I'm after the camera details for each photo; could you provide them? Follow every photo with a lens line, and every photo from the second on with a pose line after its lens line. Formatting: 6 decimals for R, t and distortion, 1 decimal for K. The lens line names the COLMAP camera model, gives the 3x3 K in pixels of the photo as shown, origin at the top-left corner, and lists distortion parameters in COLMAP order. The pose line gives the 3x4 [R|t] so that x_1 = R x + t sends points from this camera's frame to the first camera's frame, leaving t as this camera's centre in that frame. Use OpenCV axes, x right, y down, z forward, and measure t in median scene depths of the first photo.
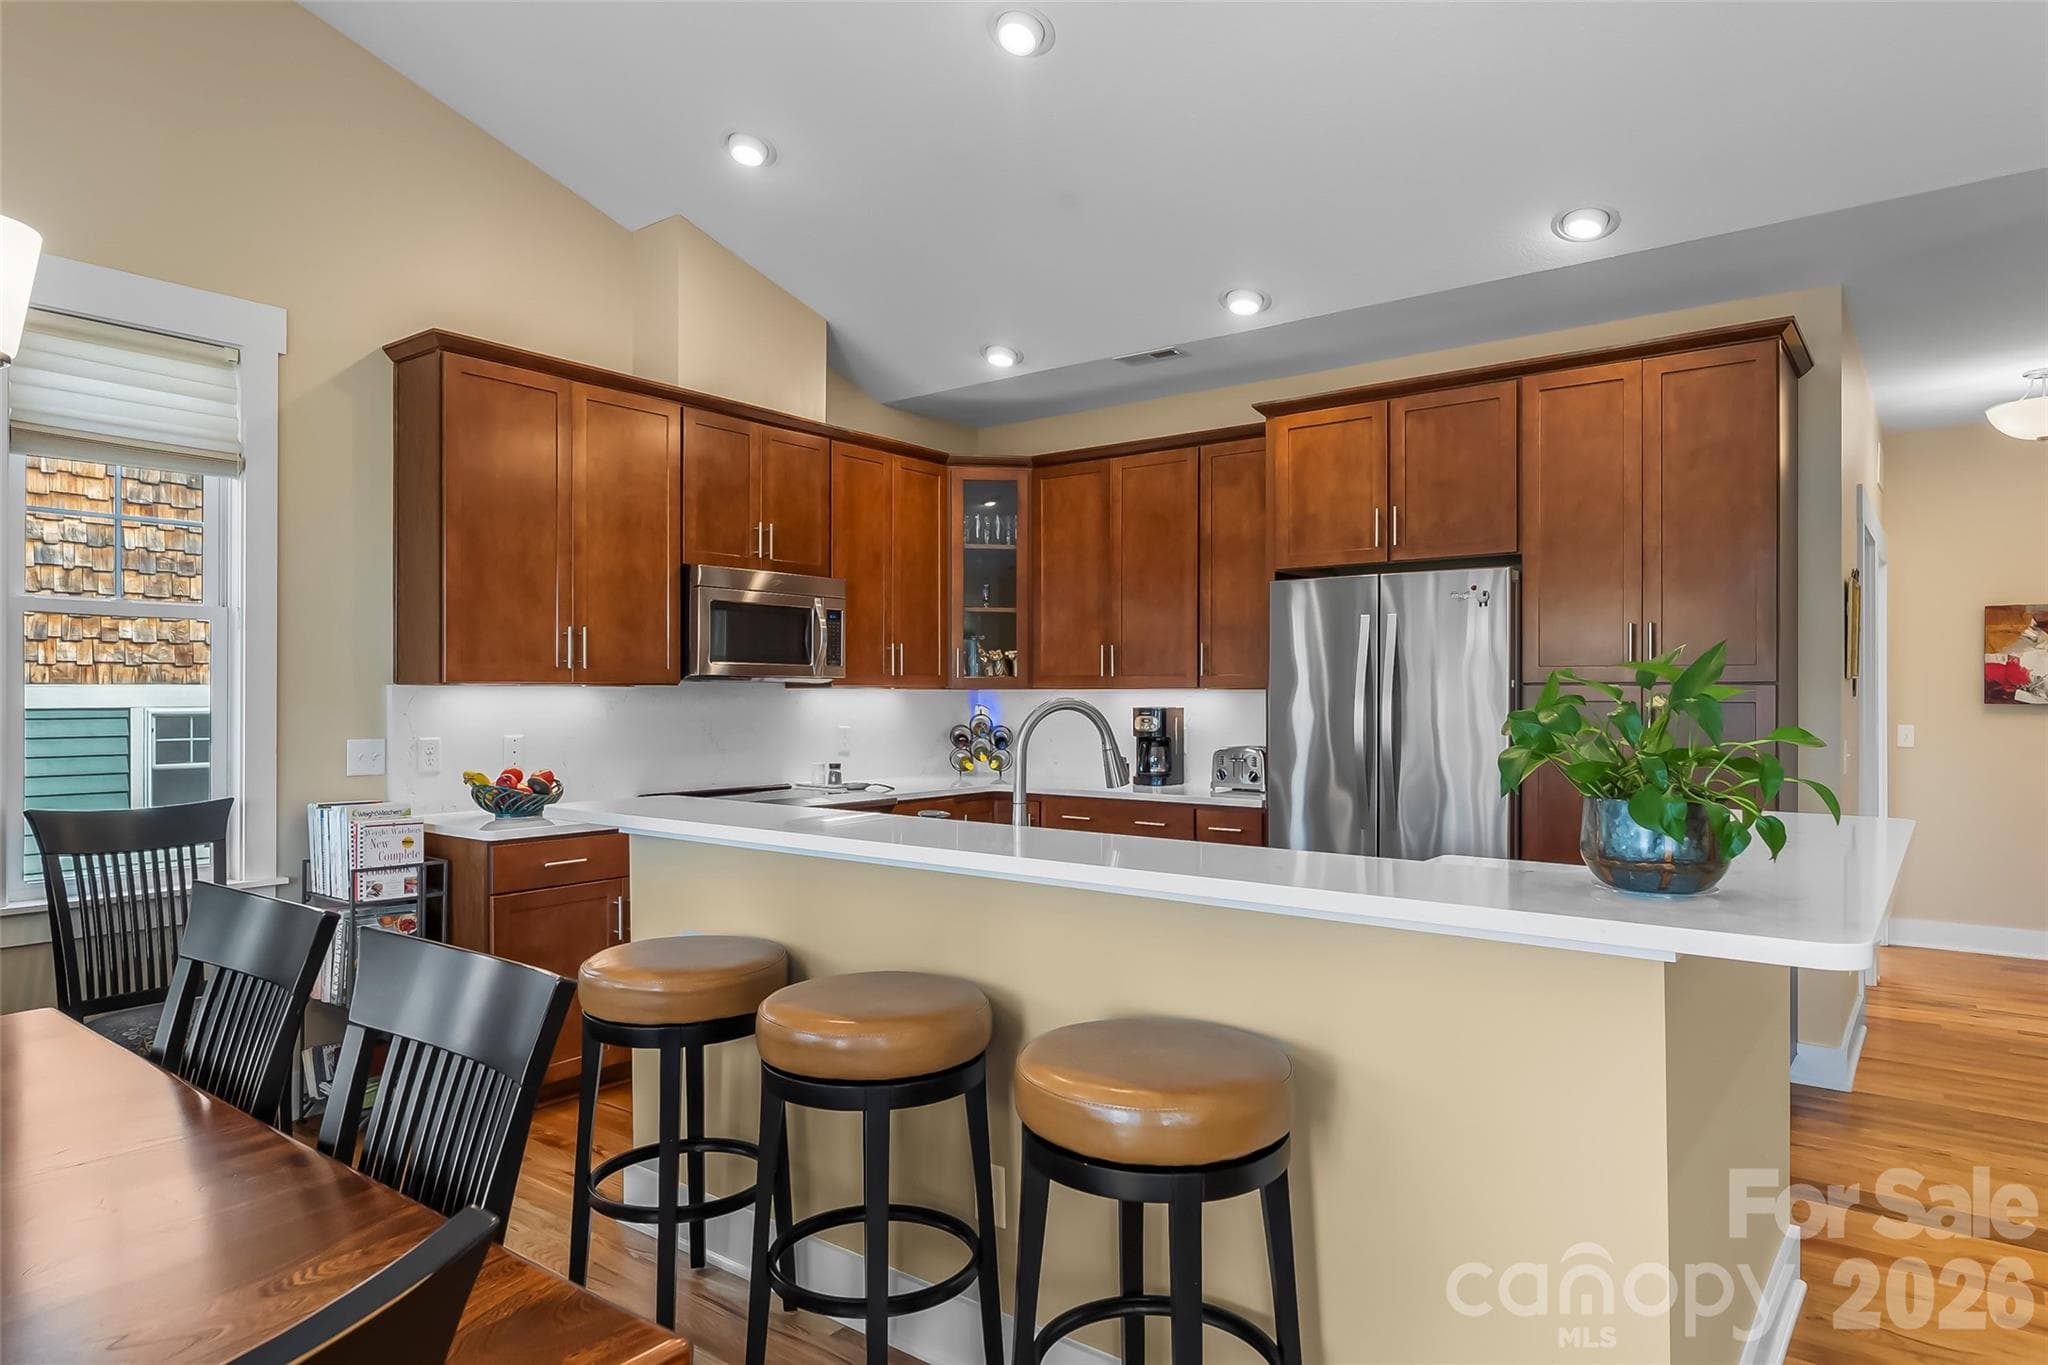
lens RADIAL K [[1198.8, 0, 1044.4], [0, 1198.8, 707.9], [0, 0, 1]] dist [-0.018200, 0.004588]
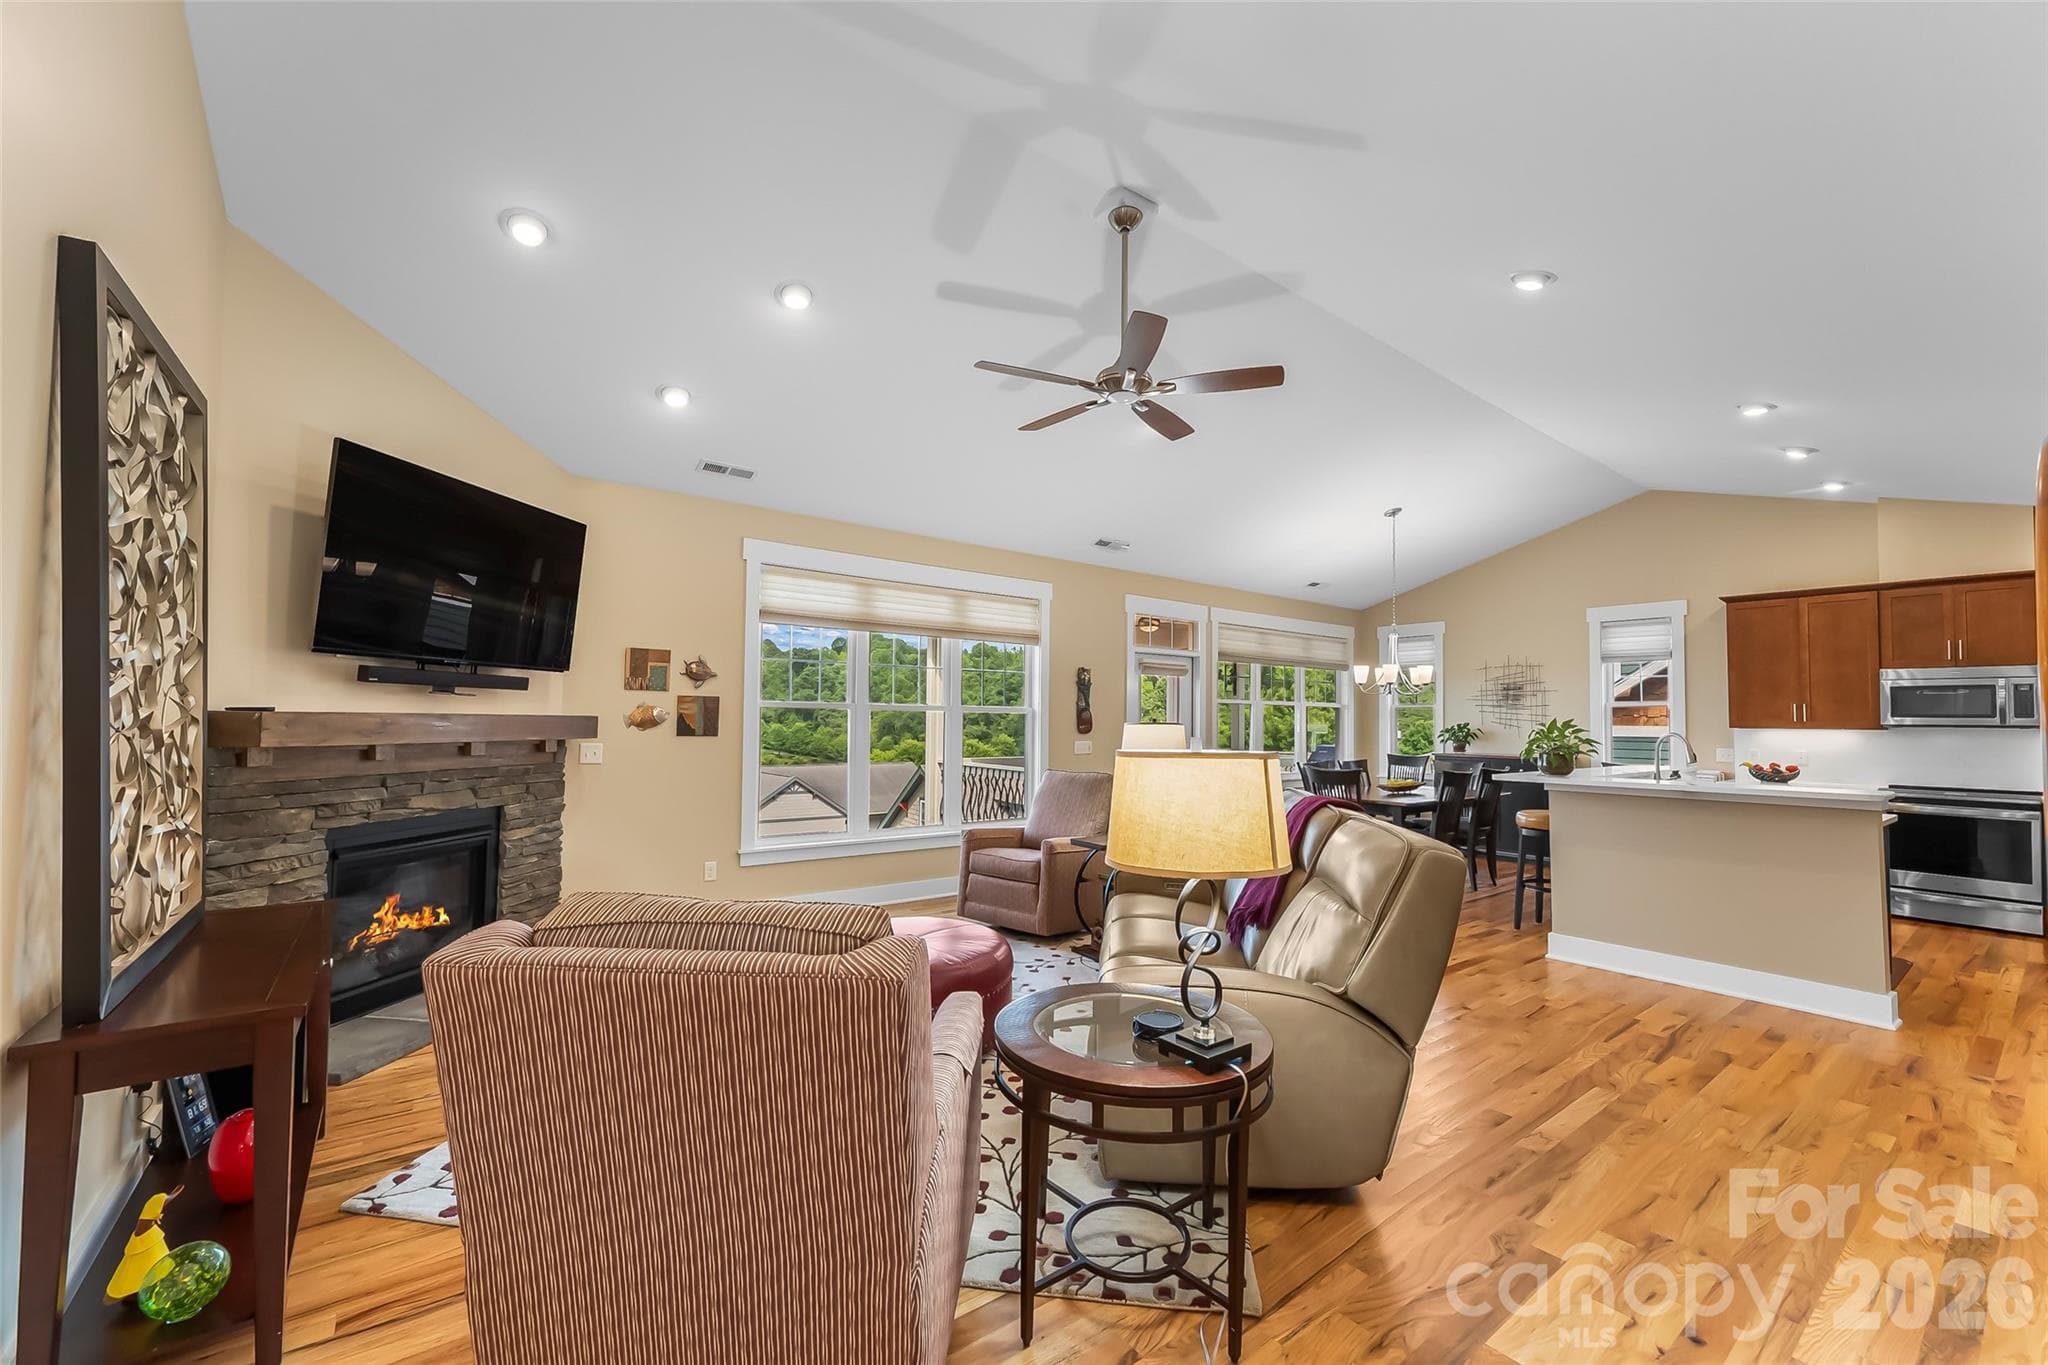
lens RADIAL K [[837.5, 0, 1021.5], [0, 837.5, 691.2], [0, 0, 1]] dist [0.001730, 0.000338]
pose [[-0.260718, -0.037986, -0.964667, 1.508686], [-0.022424, 0.999194, -0.033285, -0.003653], [0.965154, 0.012954, -0.261360, -0.031965]]
